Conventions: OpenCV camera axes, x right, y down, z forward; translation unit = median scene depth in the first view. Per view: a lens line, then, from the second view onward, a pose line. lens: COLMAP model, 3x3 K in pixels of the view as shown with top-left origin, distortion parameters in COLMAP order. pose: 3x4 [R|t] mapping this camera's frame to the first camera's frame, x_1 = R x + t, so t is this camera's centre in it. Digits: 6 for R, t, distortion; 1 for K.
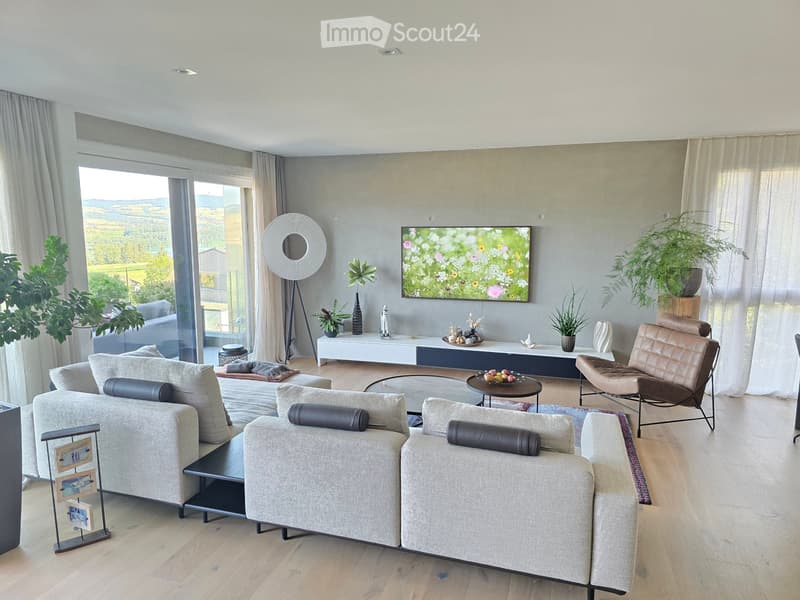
lens RADIAL K [[517.1, 0, 400.0], [0, 517.1, 300.0], [0, 0, 1]] dist [0.003042, 0.000001]
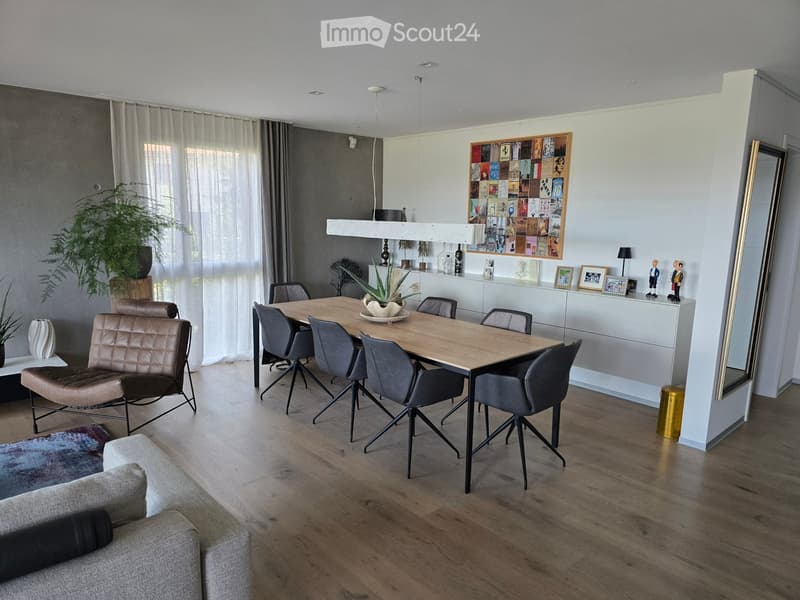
lens RADIAL K [[530.9, 0, 400.5], [0, 530.9, 309.9], [0, 0, 1]] dist [-0.001982, 0.000550]
pose [[0.493708, -0.148245, 0.856899, -0.029399], [0.102780, 0.988404, 0.111779, -0.008061], [-0.863533, 0.032886, 0.503219, 0.139558]]
